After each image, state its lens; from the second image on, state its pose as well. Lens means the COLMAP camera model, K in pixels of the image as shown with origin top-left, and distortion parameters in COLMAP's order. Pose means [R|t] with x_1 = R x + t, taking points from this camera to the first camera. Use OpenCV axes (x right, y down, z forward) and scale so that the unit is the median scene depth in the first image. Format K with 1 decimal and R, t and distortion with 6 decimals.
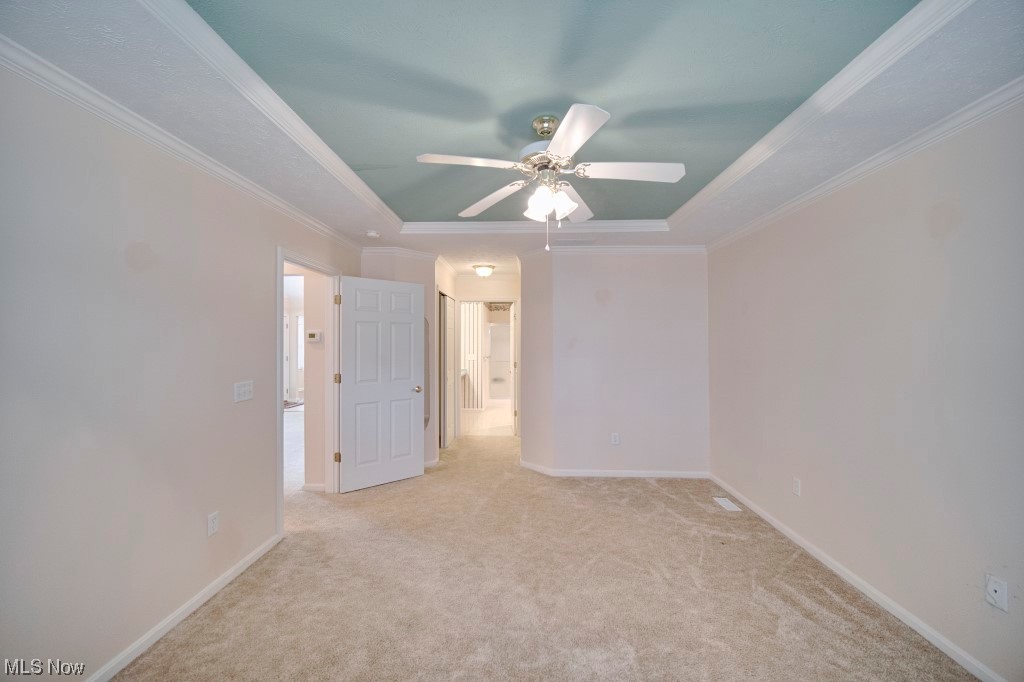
lens RADIAL K [[403.8, 0, 510.6], [0, 403.8, 339.5], [0, 0, 1]] dist [-0.000493, -0.000303]
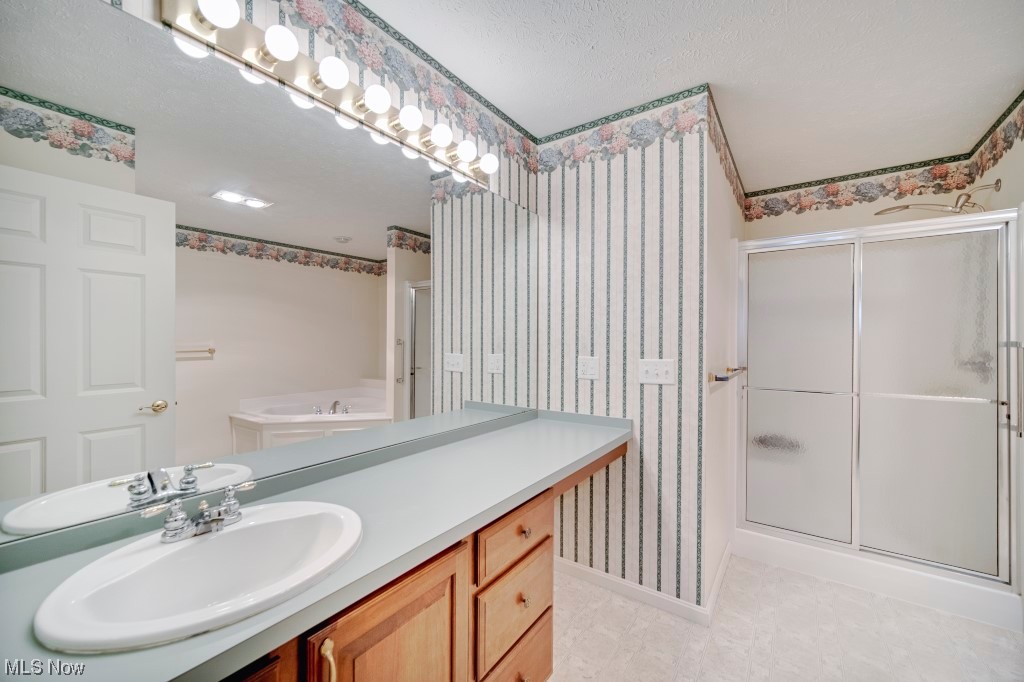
lens RADIAL K [[403.8, 0, 510.8], [0, 403.8, 341.6], [0, 0, 1]] dist [-0.000493, -0.000303]
pose [[0.836435, 0.004490, -0.548048, -0.041308], [0.002069, 0.999933, 0.011350, 0.026613], [0.548063, -0.010628, 0.836370, 0.843422]]
